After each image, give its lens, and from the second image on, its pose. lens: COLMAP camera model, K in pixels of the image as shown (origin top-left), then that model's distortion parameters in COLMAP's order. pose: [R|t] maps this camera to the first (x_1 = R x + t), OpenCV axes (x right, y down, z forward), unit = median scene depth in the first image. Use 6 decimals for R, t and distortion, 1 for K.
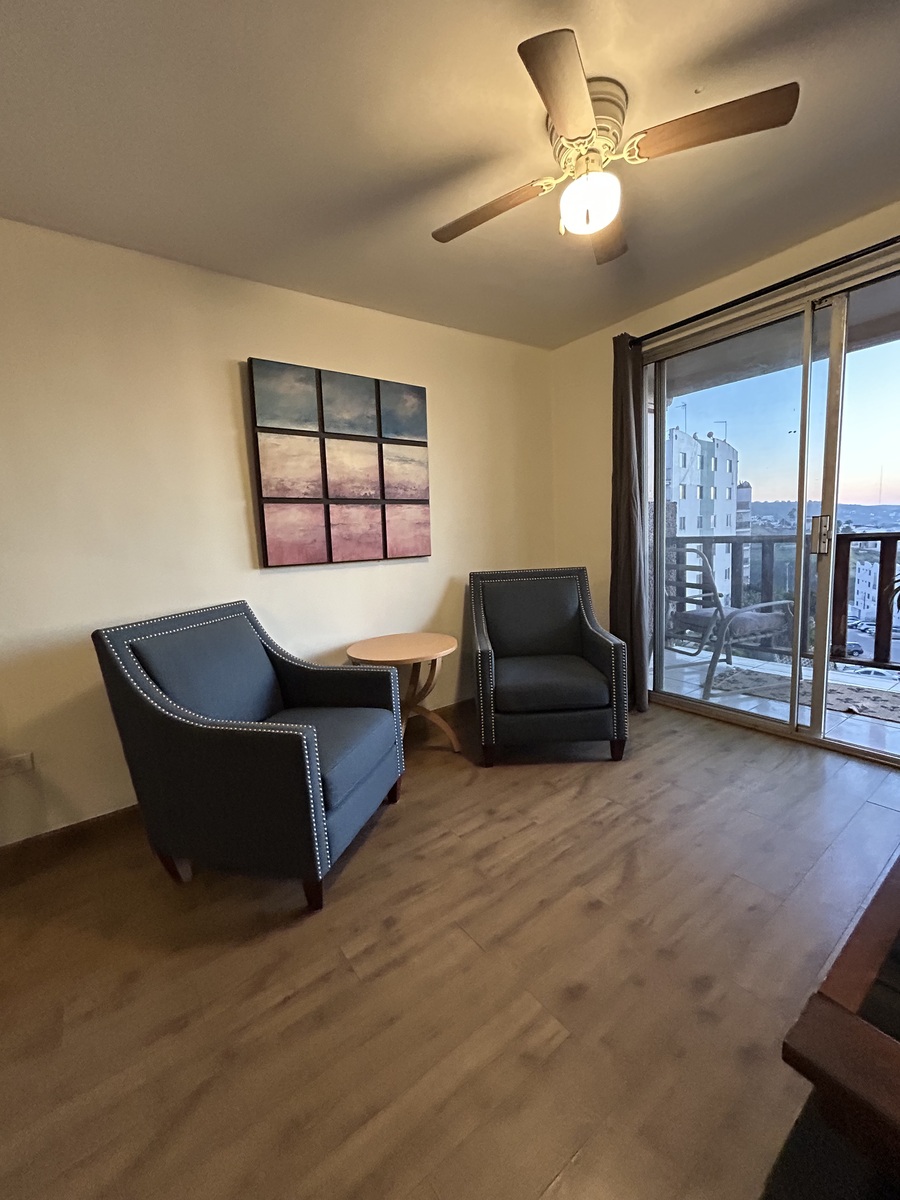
lens RADIAL K [[485.7, 0, 456.9], [0, 485.7, 595.7], [0, 0, 1]] dist [-0.000932, 0.000859]
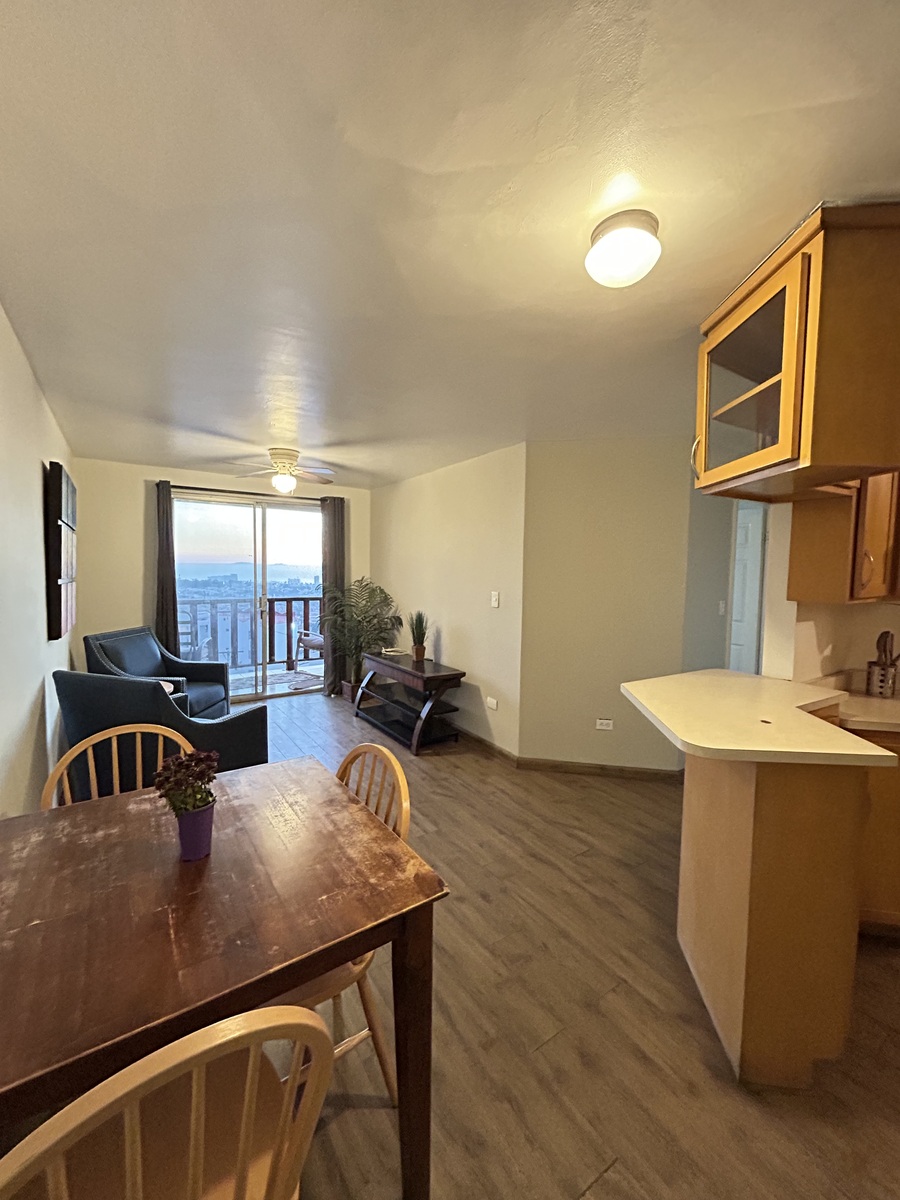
lens RADIAL K [[485.7, 0, 451.8], [0, 485.7, 599.3], [0, 0, 1]] dist [-0.000932, 0.000859]
pose [[0.073037, -0.018932, 0.997150, -1.346133], [0.135245, 0.990772, 0.008905, -0.033339], [-0.988117, 0.134209, 0.074924, -0.001192]]
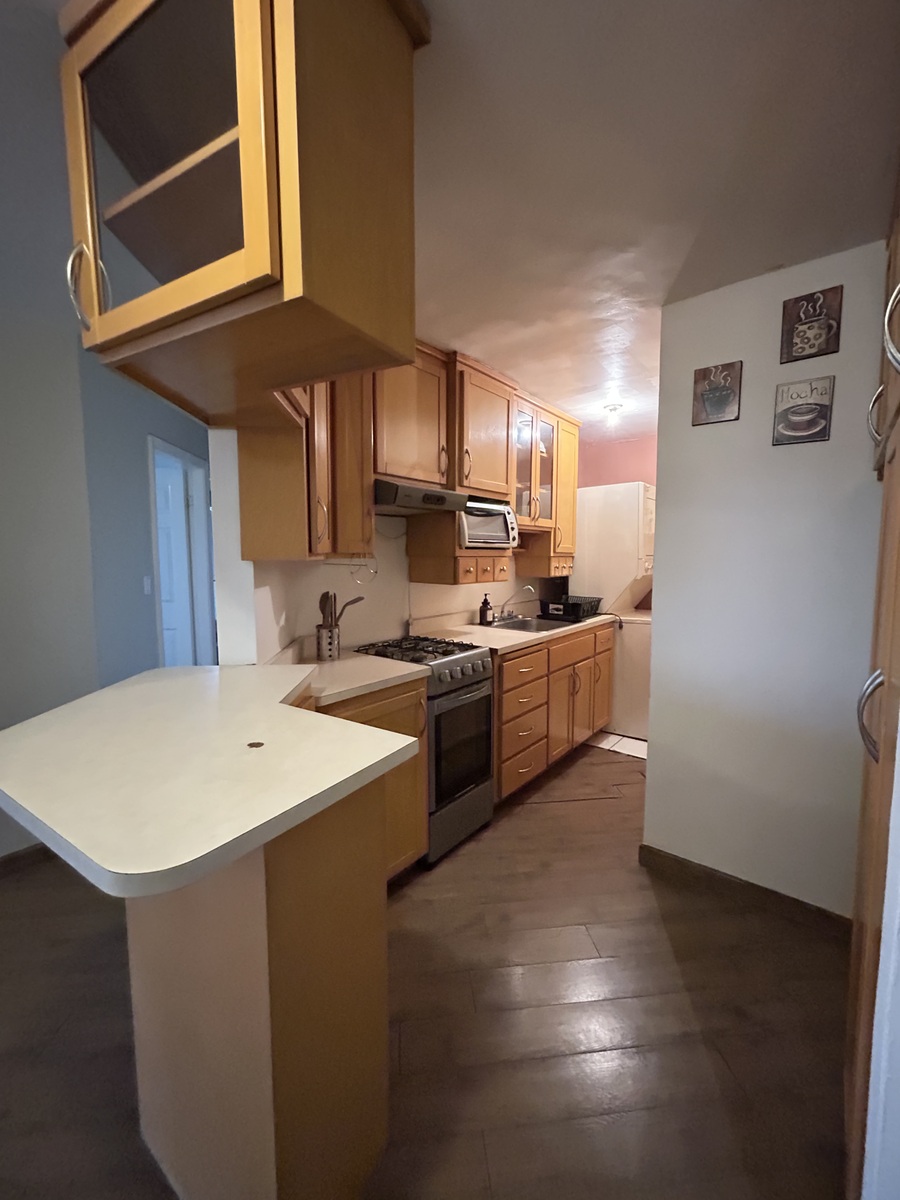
lens RADIAL K [[485.7, 0, 452.6], [0, 485.7, 594.0], [0, 0, 1]] dist [-0.000932, 0.000859]
pose [[-0.845965, 0.007123, 0.533191, -1.046263], [0.125318, 0.974561, 0.185811, 0.012316], [-0.518304, 0.224008, -0.825337, -0.117312]]
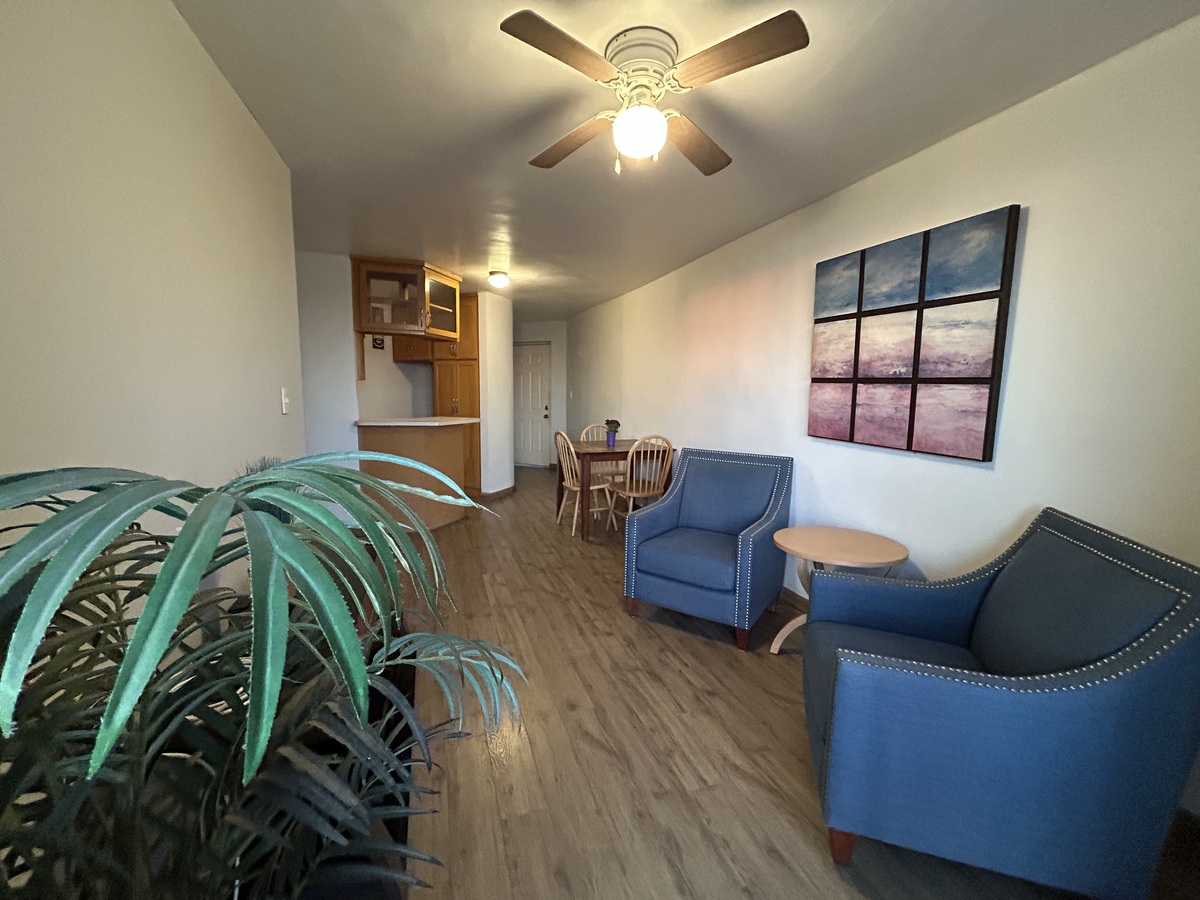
lens RADIAL K [[485.7, 0, 594.6], [0, 485.7, 451.5], [0, 0, 1]] dist [-0.000932, 0.000859]
pose [[-0.303944, 0.163564, -0.938544, 0.830580], [-0.131886, 0.968442, 0.211486, -0.188614], [0.943517, 0.188061, -0.272780, 0.771837]]
